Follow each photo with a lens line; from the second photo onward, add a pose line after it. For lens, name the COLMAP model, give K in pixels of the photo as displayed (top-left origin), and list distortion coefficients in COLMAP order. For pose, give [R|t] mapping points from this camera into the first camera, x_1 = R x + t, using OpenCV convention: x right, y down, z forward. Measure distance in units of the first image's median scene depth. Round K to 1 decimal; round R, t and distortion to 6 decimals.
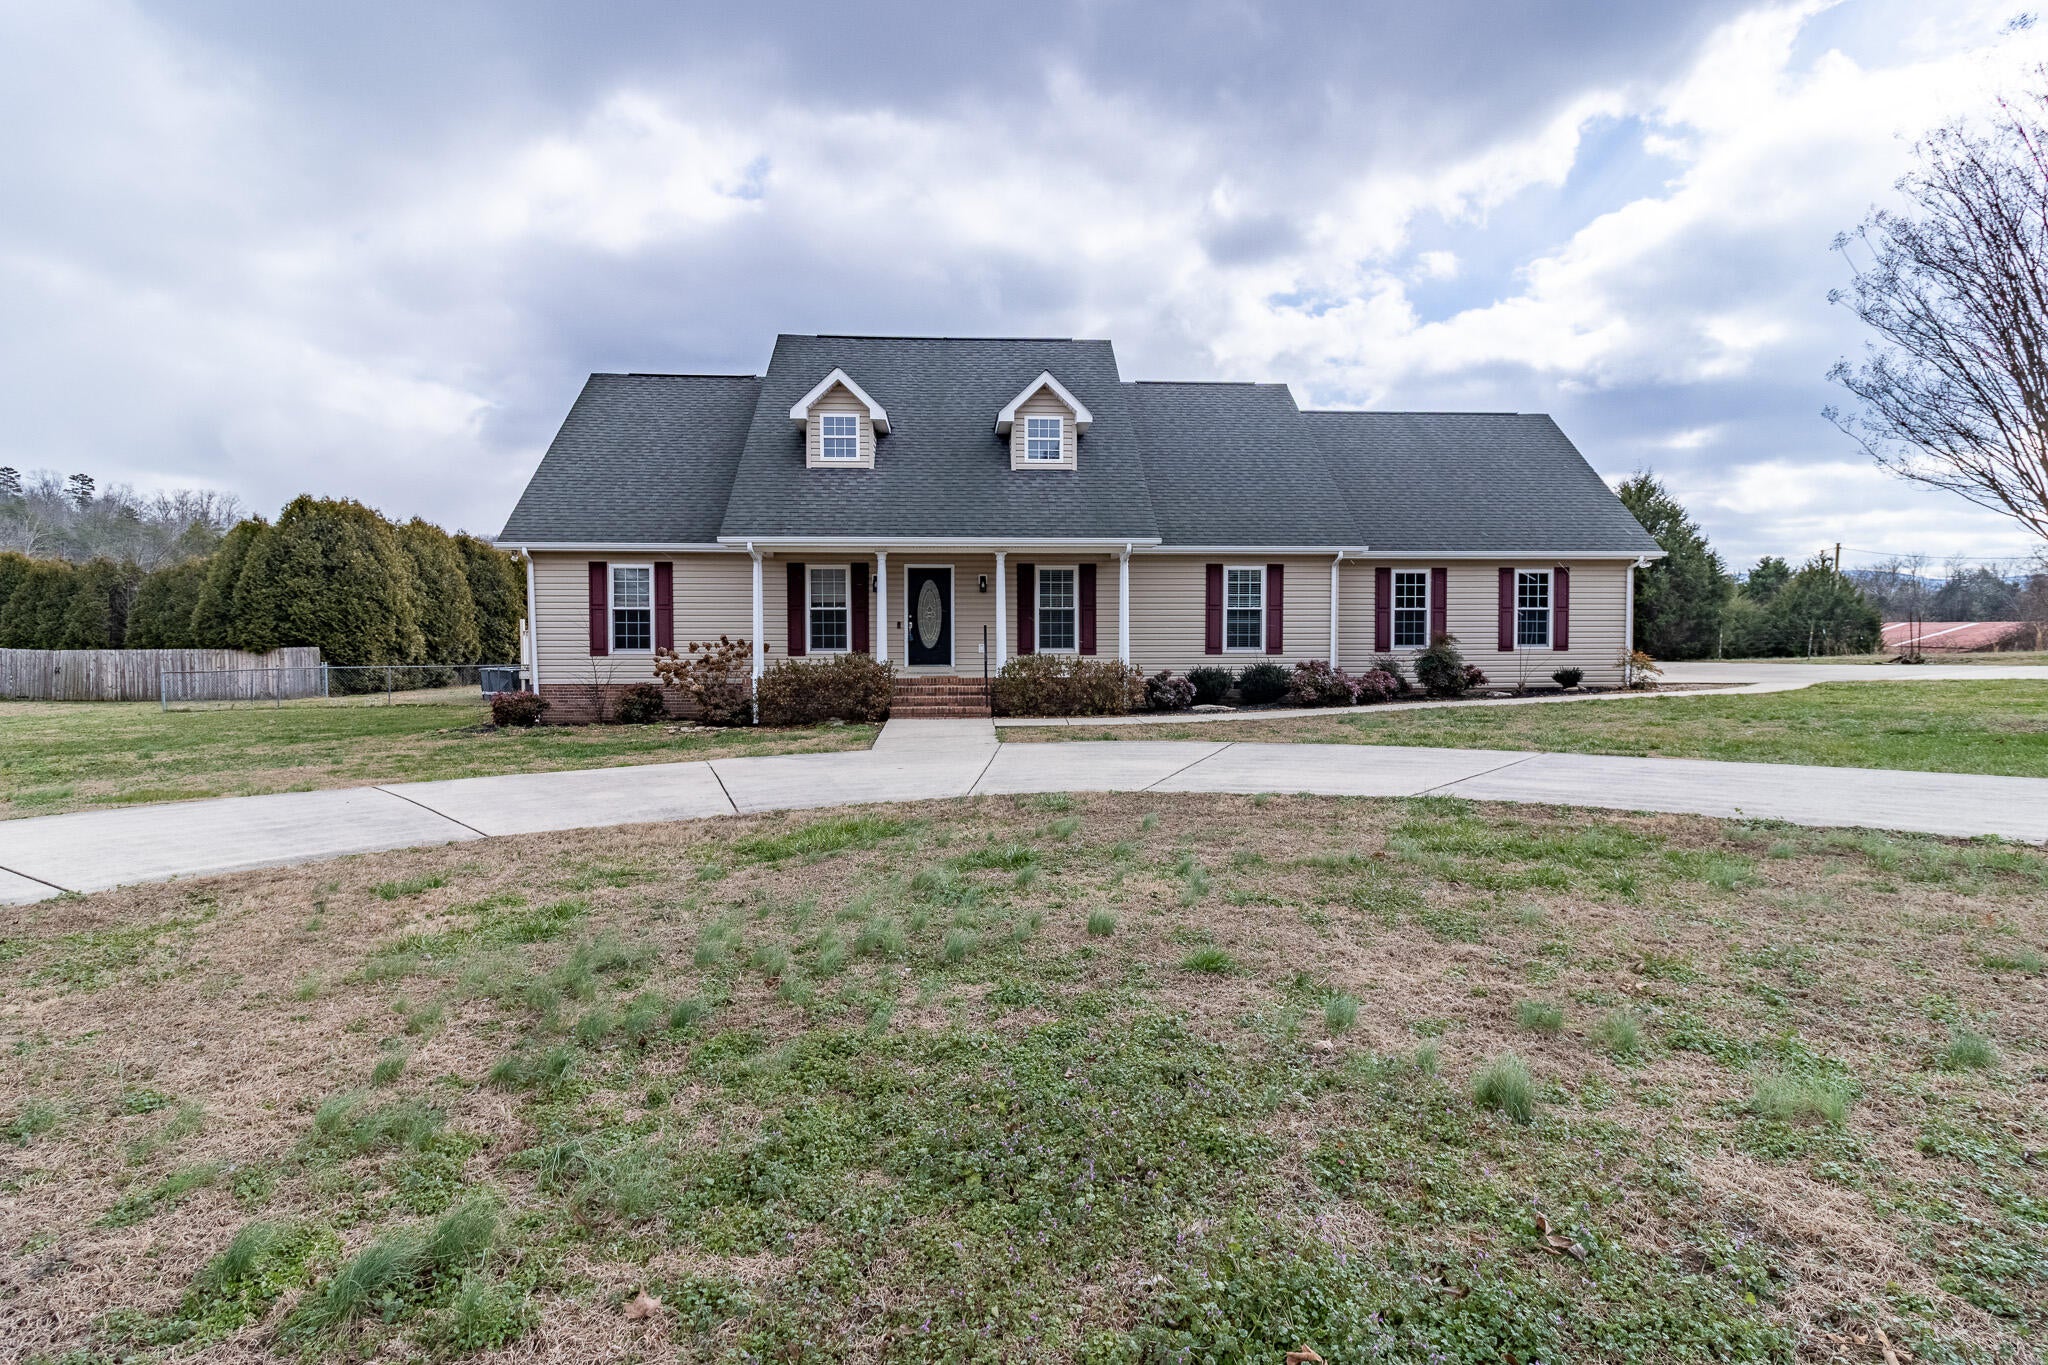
lens RADIAL K [[961.0, 0, 999.7], [0, 961.0, 727.7], [0, 0, 1]] dist [0.001018, 0.000542]
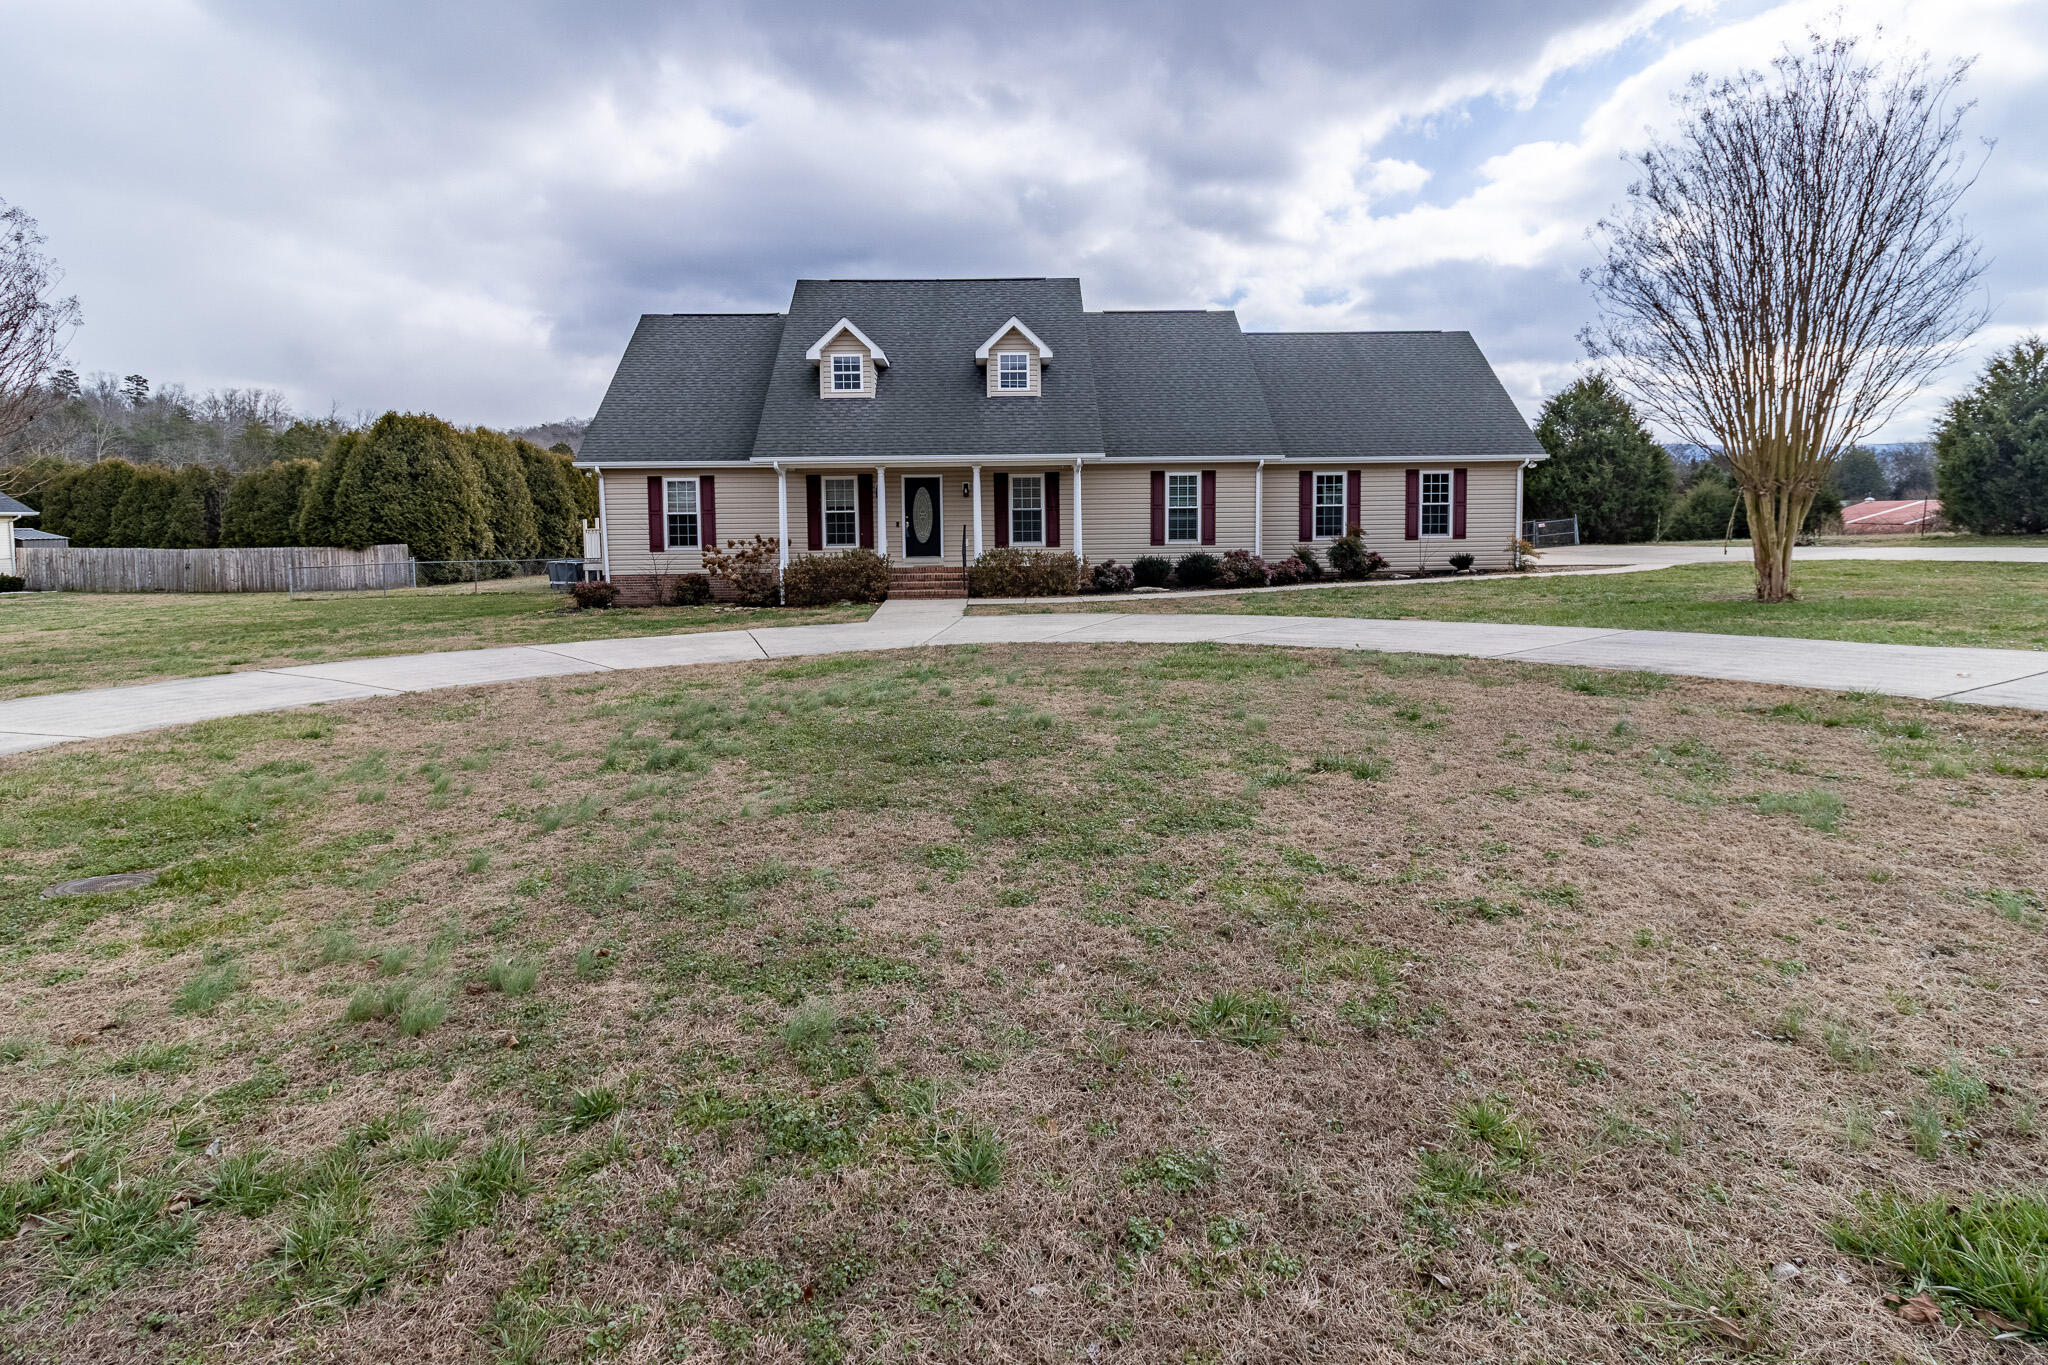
lens RADIAL K [[978.2, 0, 1023.9], [0, 978.2, 645.9], [0, 0, 1]] dist [-0.002355, 0.000344]
pose [[0.999890, -0.007831, -0.012585, 0.069899], [0.008236, 0.999439, 0.032455, 0.009447], [0.012324, -0.032555, 0.999394, -0.250842]]
